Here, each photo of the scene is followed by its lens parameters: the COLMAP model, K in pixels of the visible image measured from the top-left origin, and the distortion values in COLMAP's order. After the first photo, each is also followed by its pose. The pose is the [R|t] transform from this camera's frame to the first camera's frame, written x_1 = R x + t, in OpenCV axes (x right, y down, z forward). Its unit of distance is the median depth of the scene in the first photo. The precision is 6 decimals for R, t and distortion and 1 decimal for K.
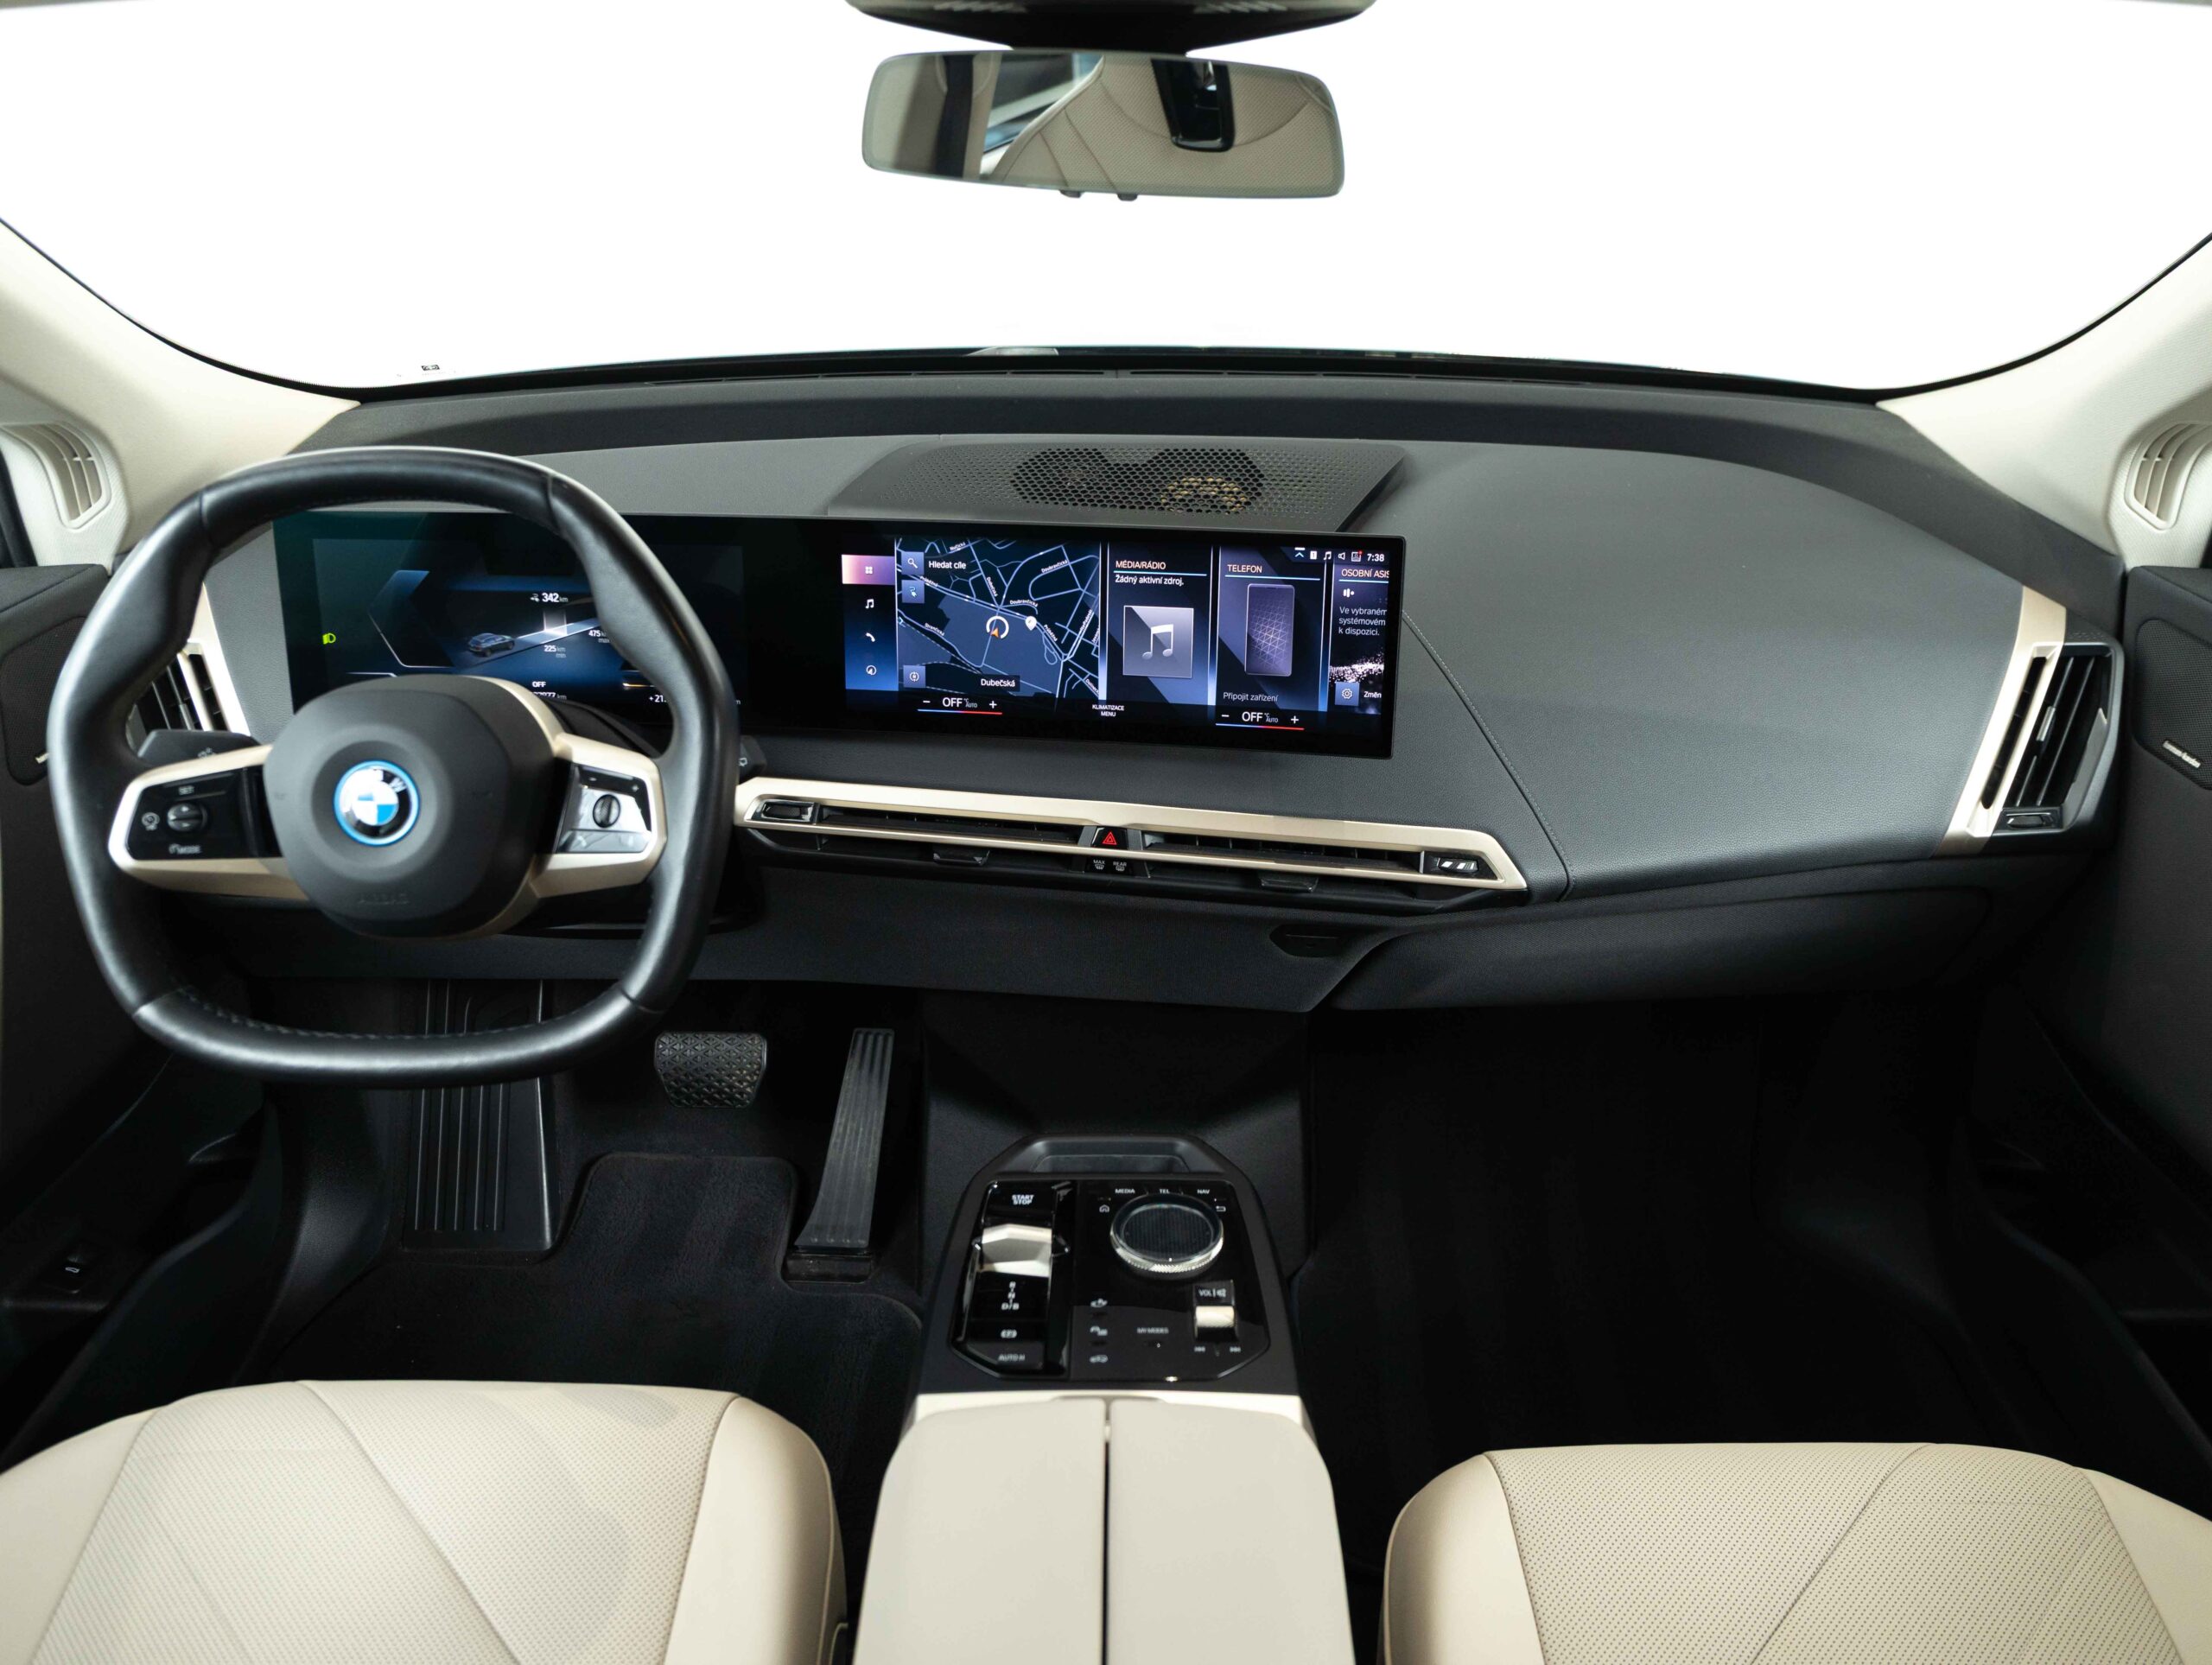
lens RADIAL K [[1593.6, 0, 1128.8], [0, 1593.6, 808.7], [0, 0, 1]] dist [-0.004687, -0.004560]
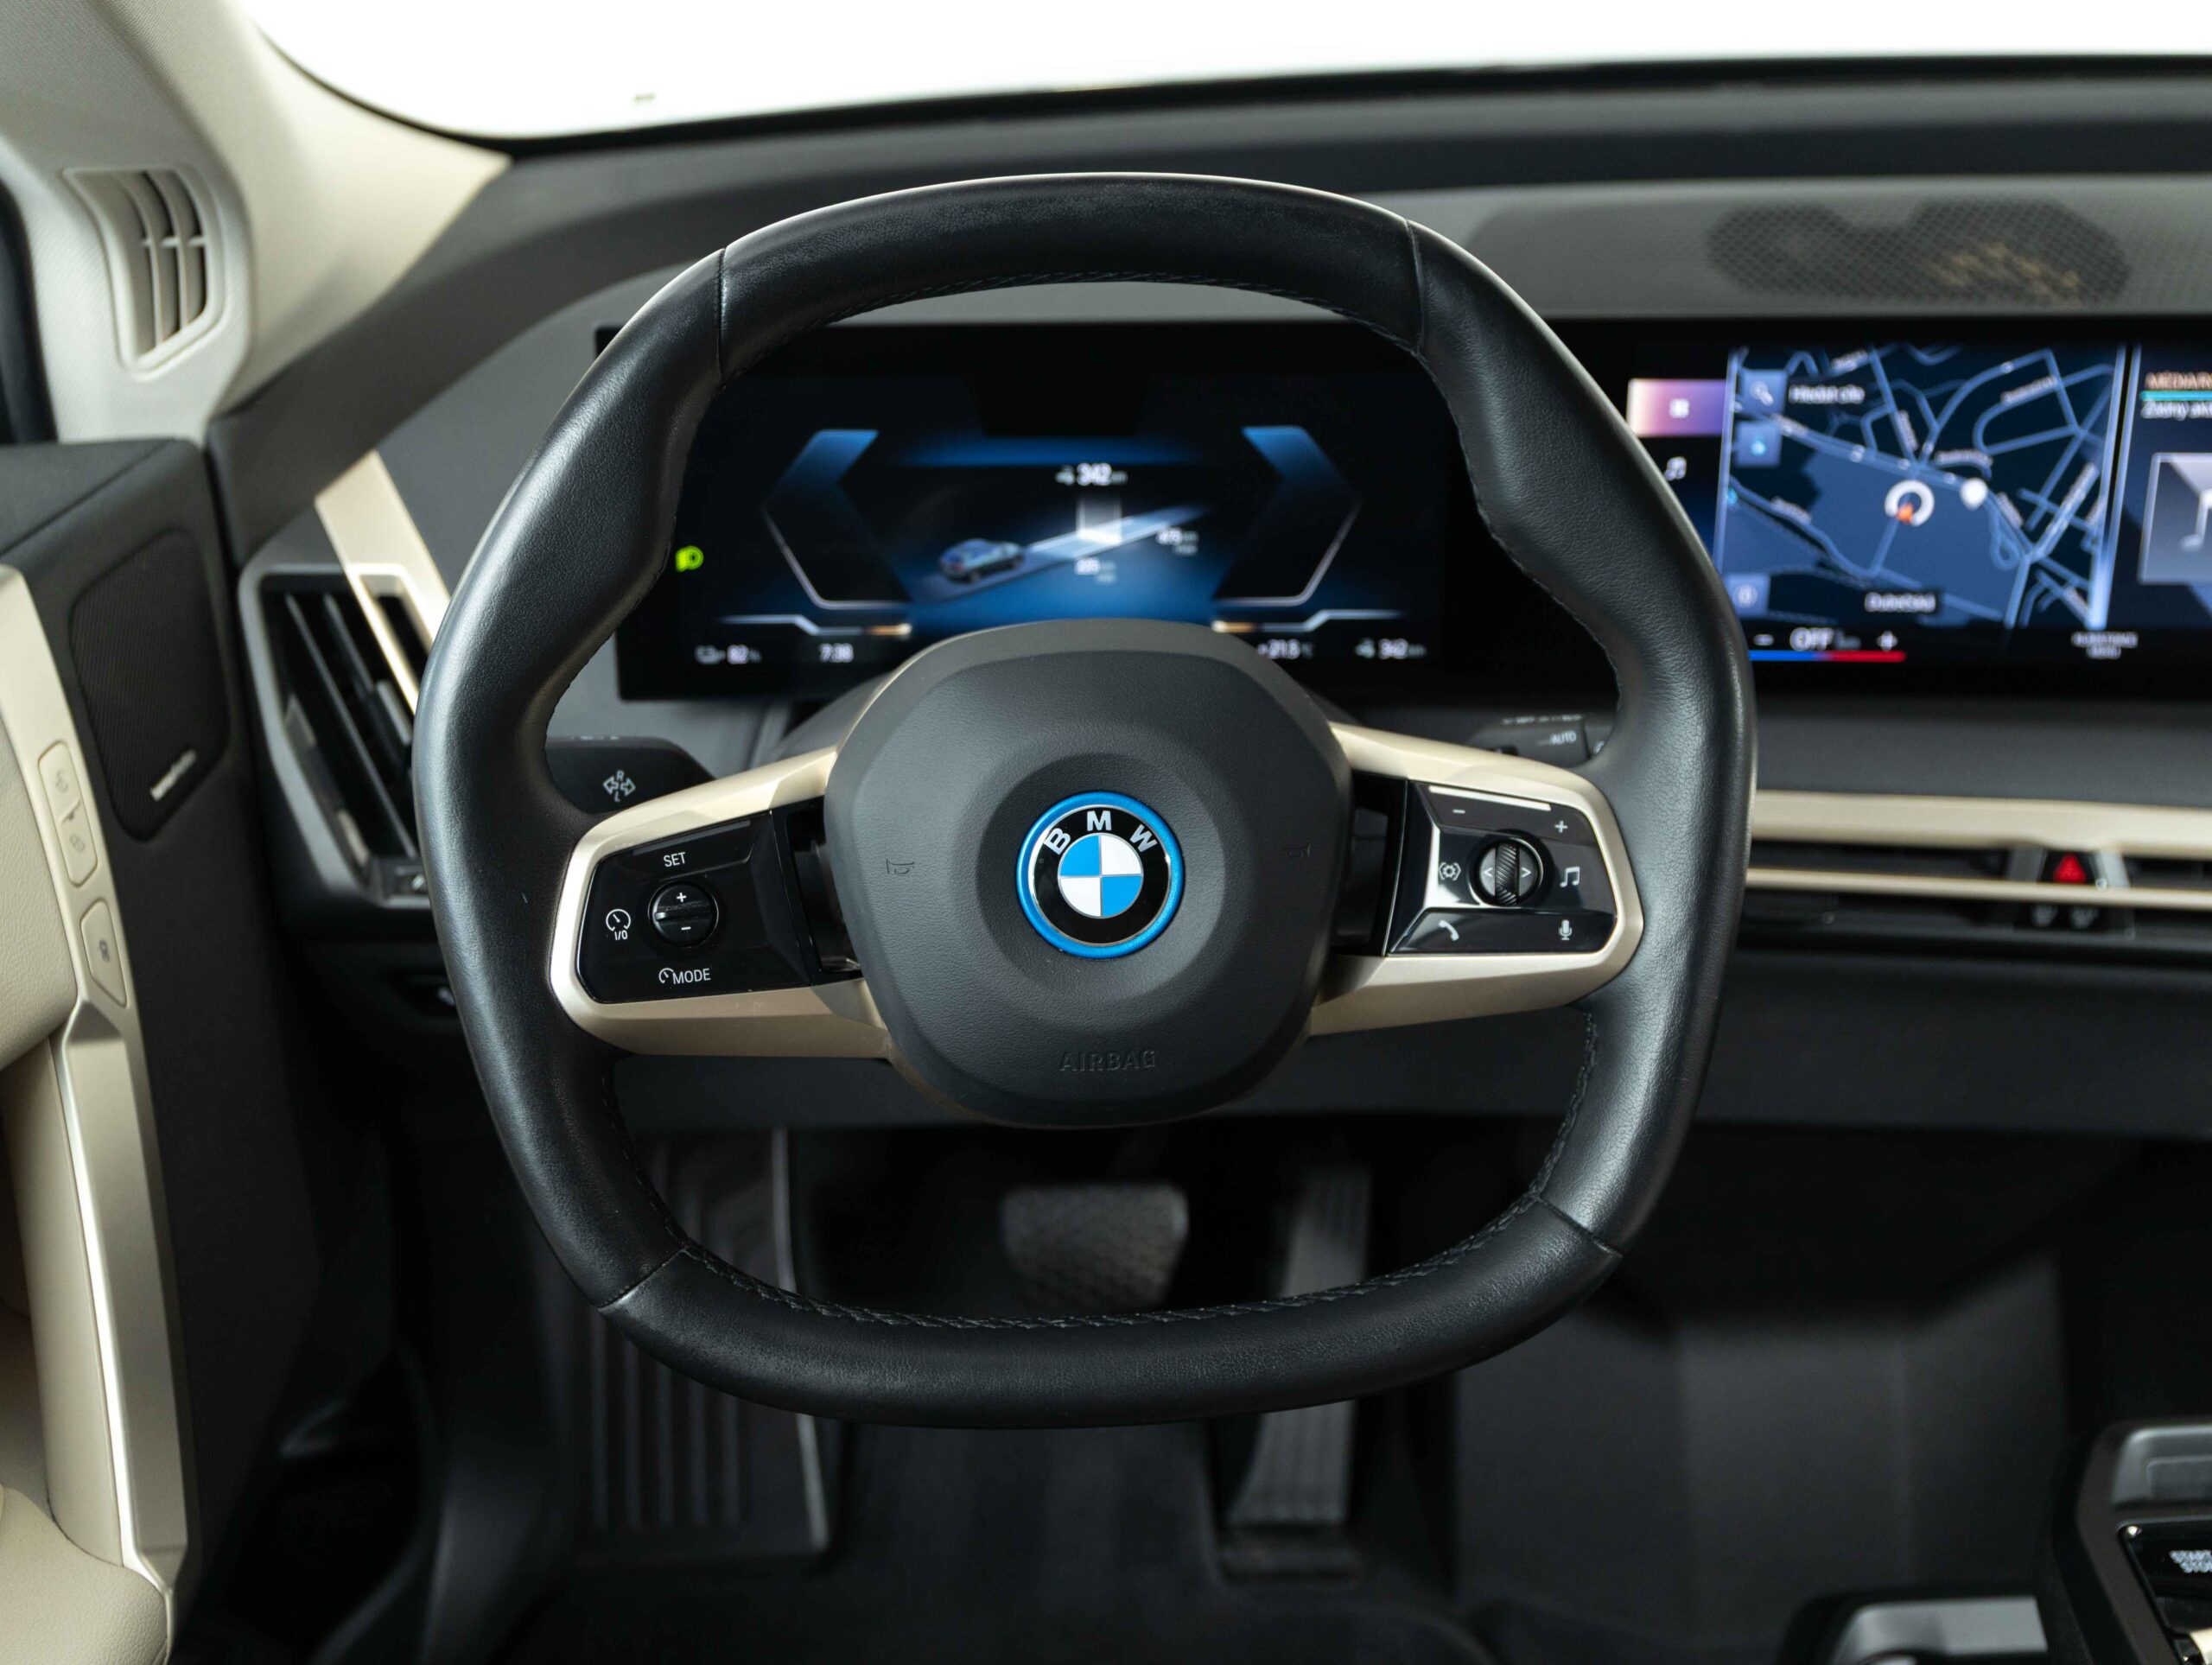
lens RADIAL K [[2118.5, 0, 1112.1], [0, 2118.5, 806.4], [0, 0, 1]] dist [0.026868, 0.011583]
pose [[0.998692, -0.033938, 0.038250, -0.397612], [0.033222, 0.999264, 0.019201, -0.030952], [-0.038873, -0.017905, 0.999084, 0.260020]]
